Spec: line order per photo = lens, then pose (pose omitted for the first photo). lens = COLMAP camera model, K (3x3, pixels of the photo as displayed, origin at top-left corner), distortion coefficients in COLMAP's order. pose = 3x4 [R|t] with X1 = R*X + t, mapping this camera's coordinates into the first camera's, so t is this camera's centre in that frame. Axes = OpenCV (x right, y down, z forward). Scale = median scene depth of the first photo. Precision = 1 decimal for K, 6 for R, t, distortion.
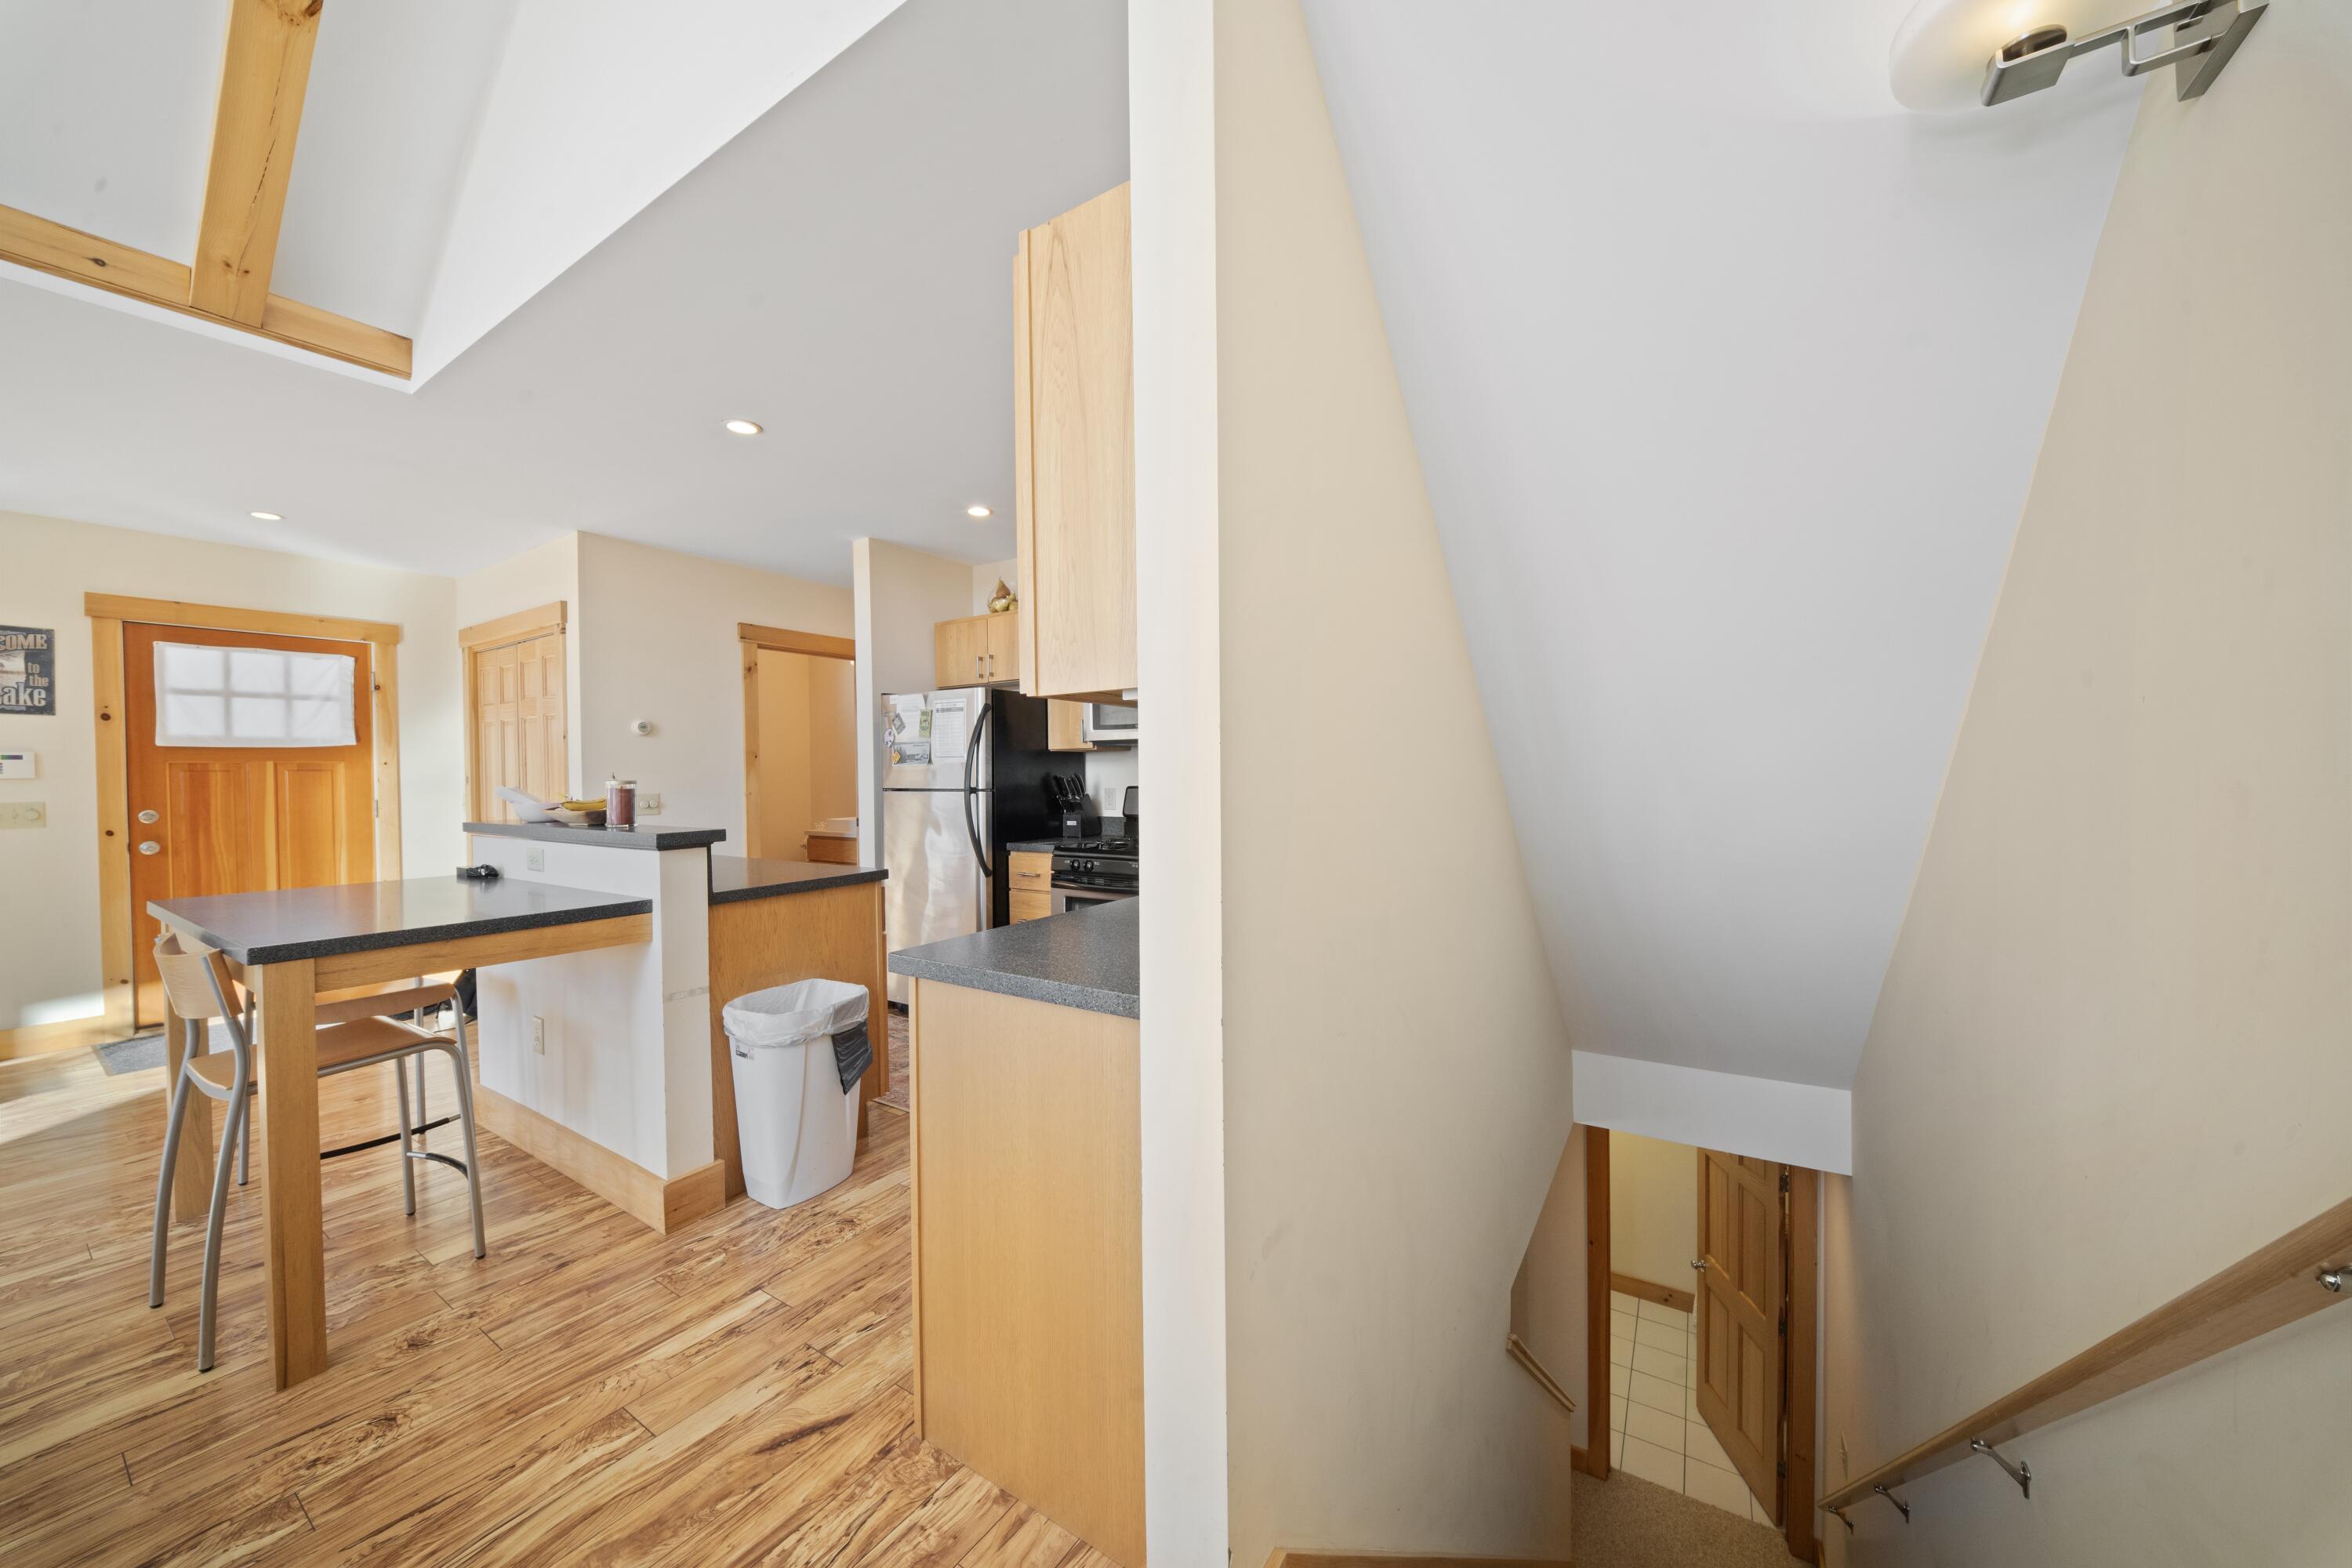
lens RADIAL K [[813.6, 0, 1184.7], [0, 813.6, 771.5], [0, 0, 1]] dist [-0.000218, -0.002940]
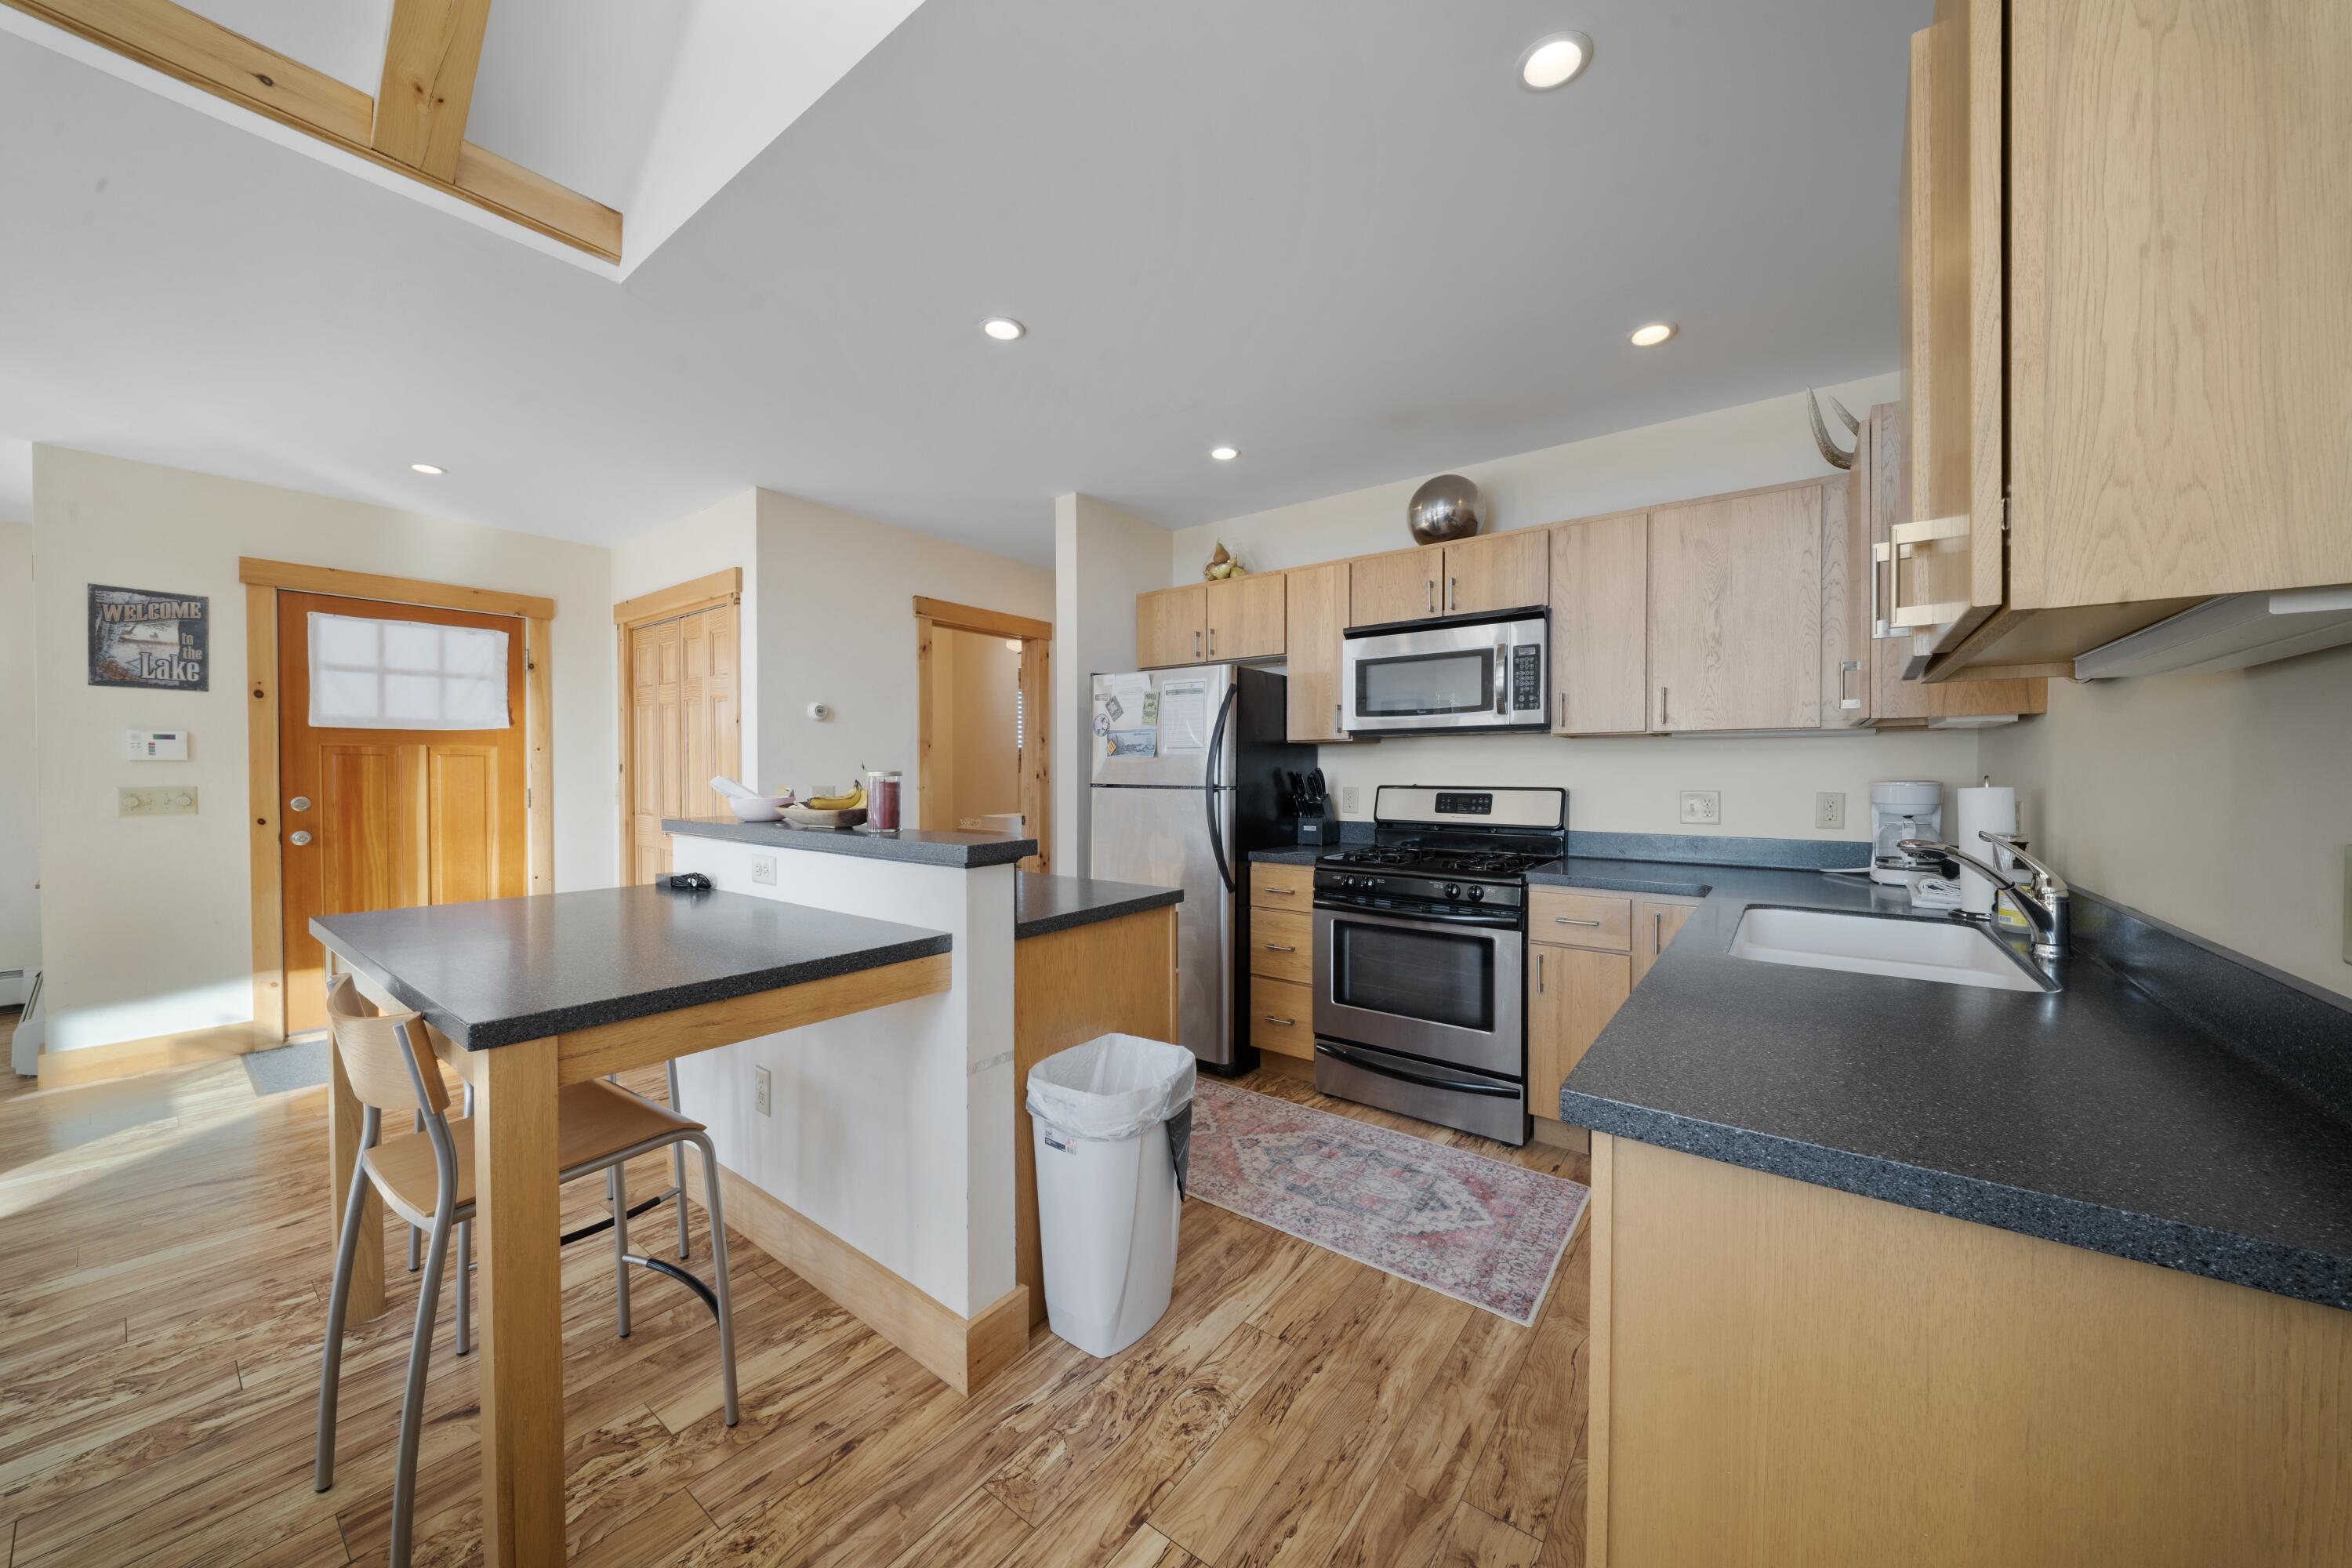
lens RADIAL K [[811.9, 0, 1186.4], [0, 811.9, 770.8], [0, 0, 1]] dist [0.002885, -0.005175]
pose [[0.997240, 0.013120, -0.073083, -0.300340], [-0.013001, 0.999913, 0.002103, 0.005161], [0.073104, -0.001147, 0.997324, 0.219990]]
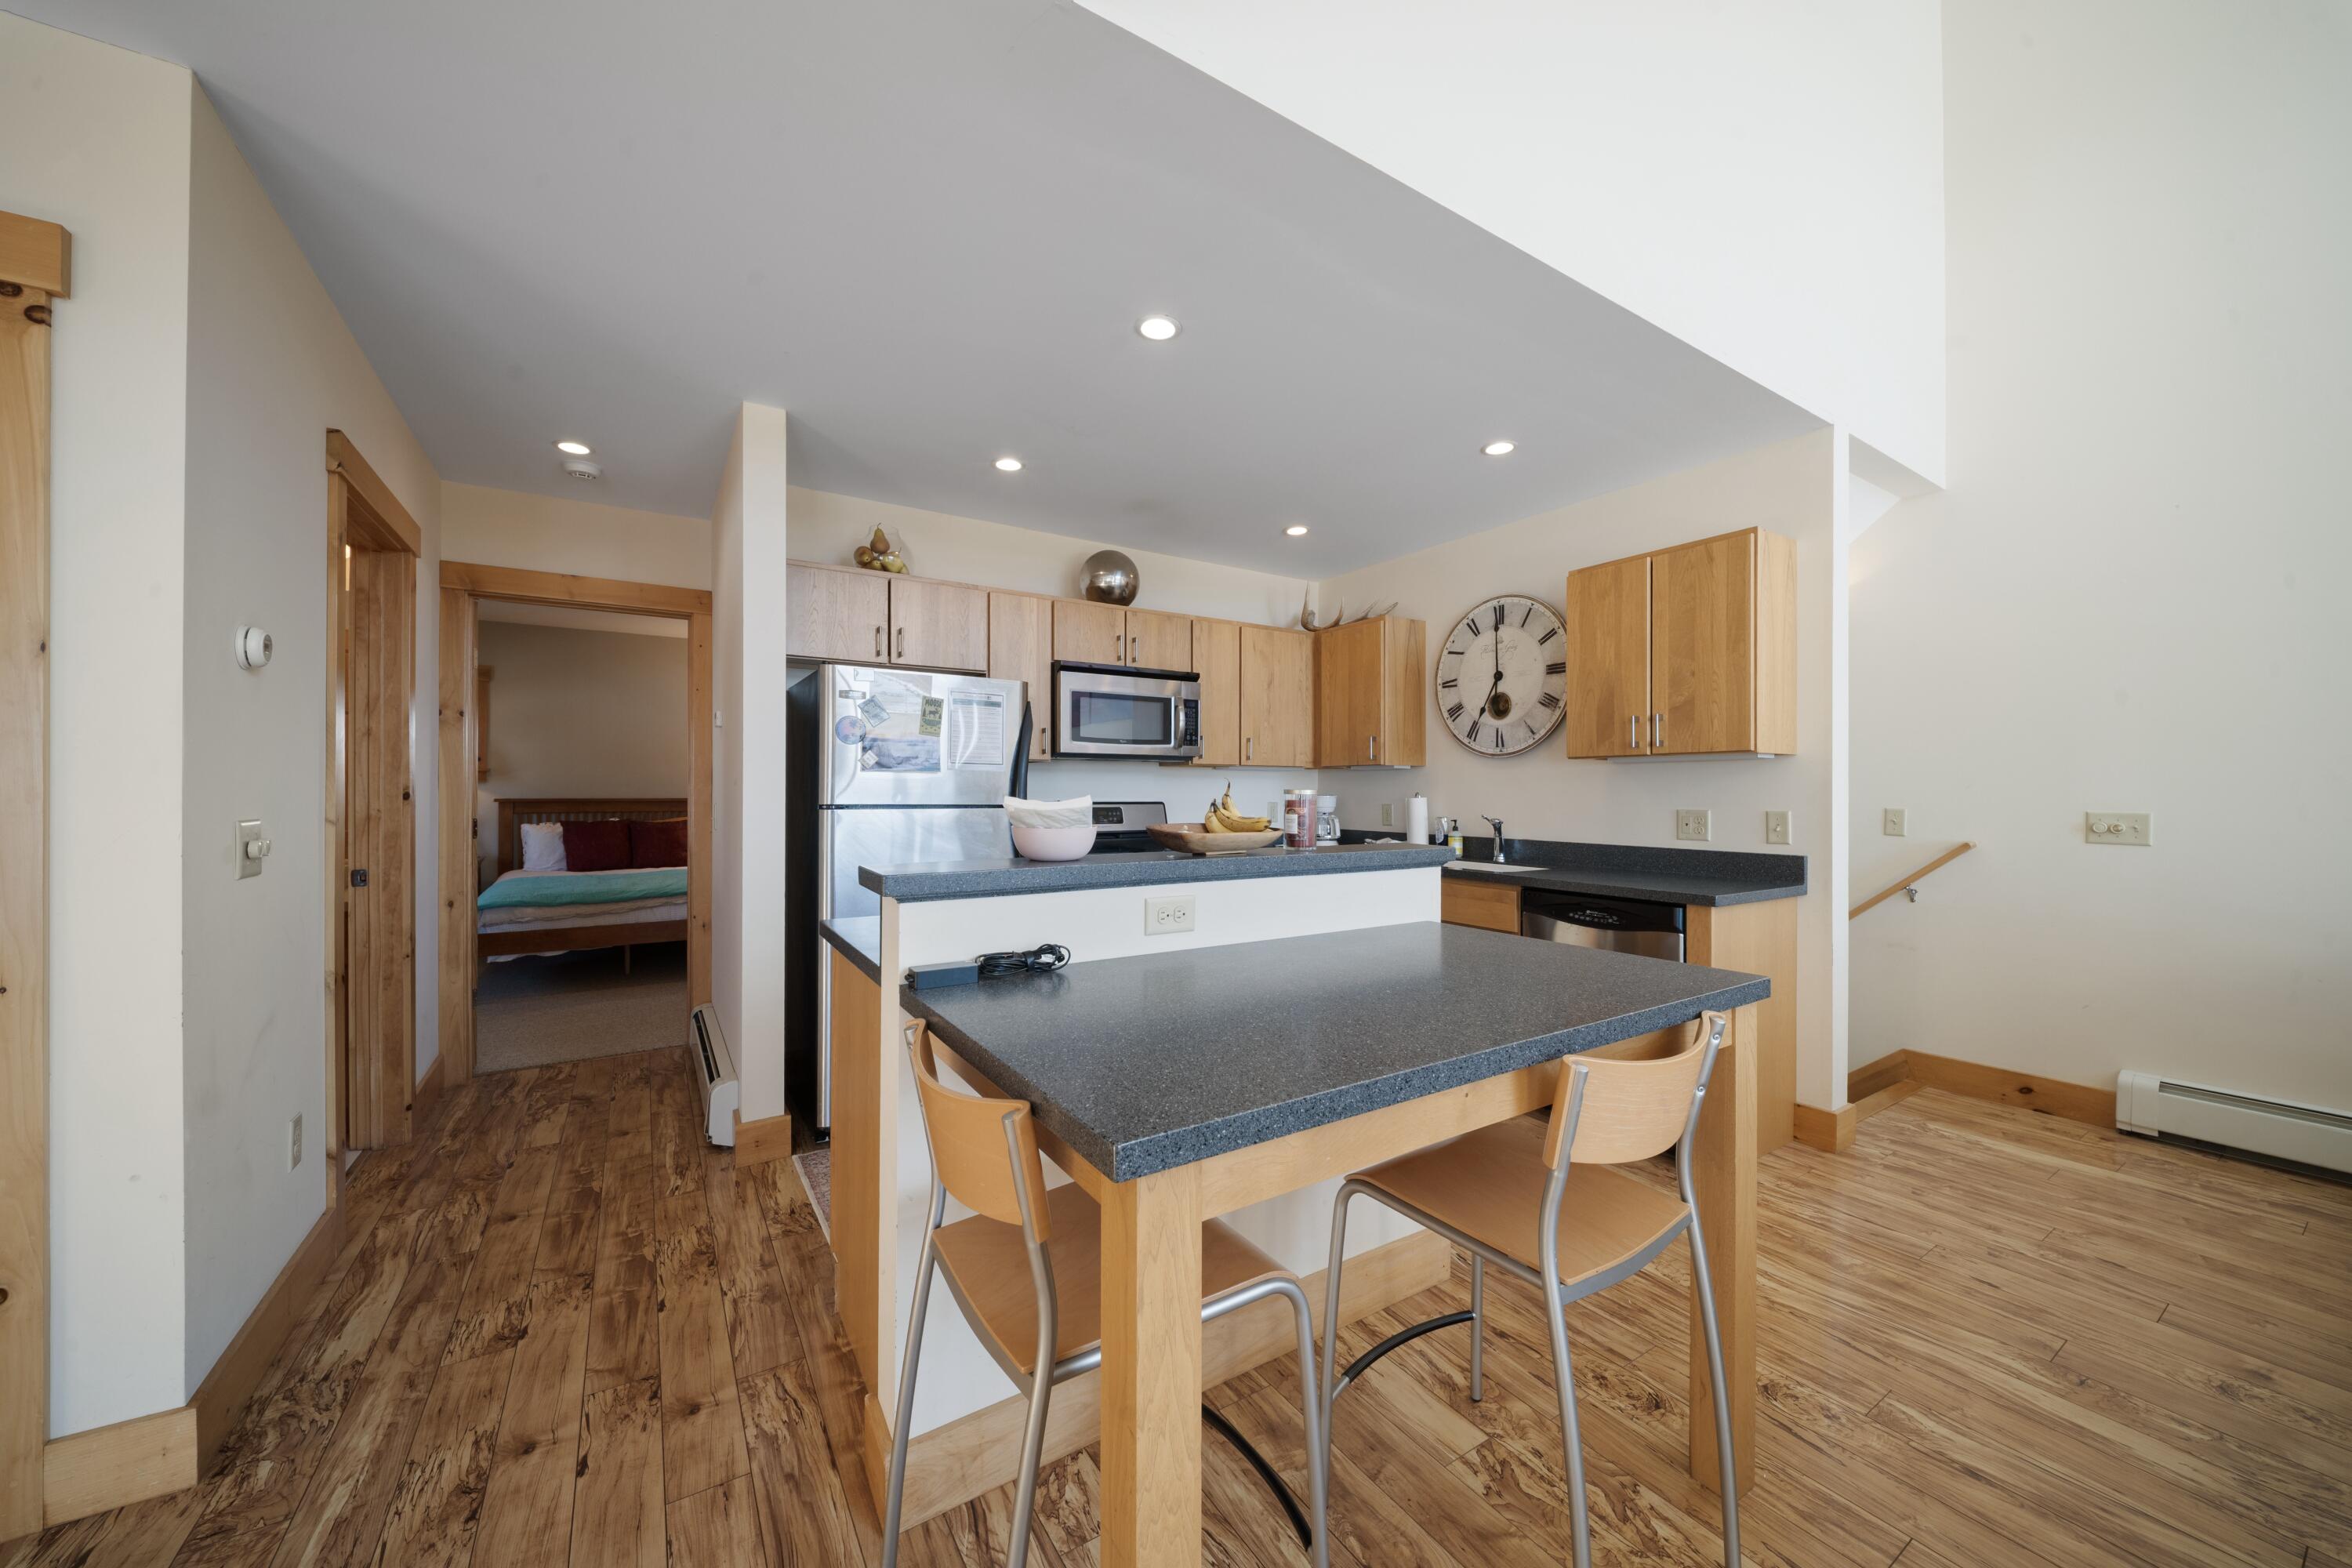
lens RADIAL K [[826.3, 0, 1162.5], [0, 826.3, 789.4], [0, 0, 1]] dist [0.000418, -0.009246]
pose [[0.436636, 0.015317, 0.899508, -1.237059], [-0.011236, 0.999870, -0.011572, 0.018319], [-0.899568, -0.005054, 0.436751, 0.667371]]
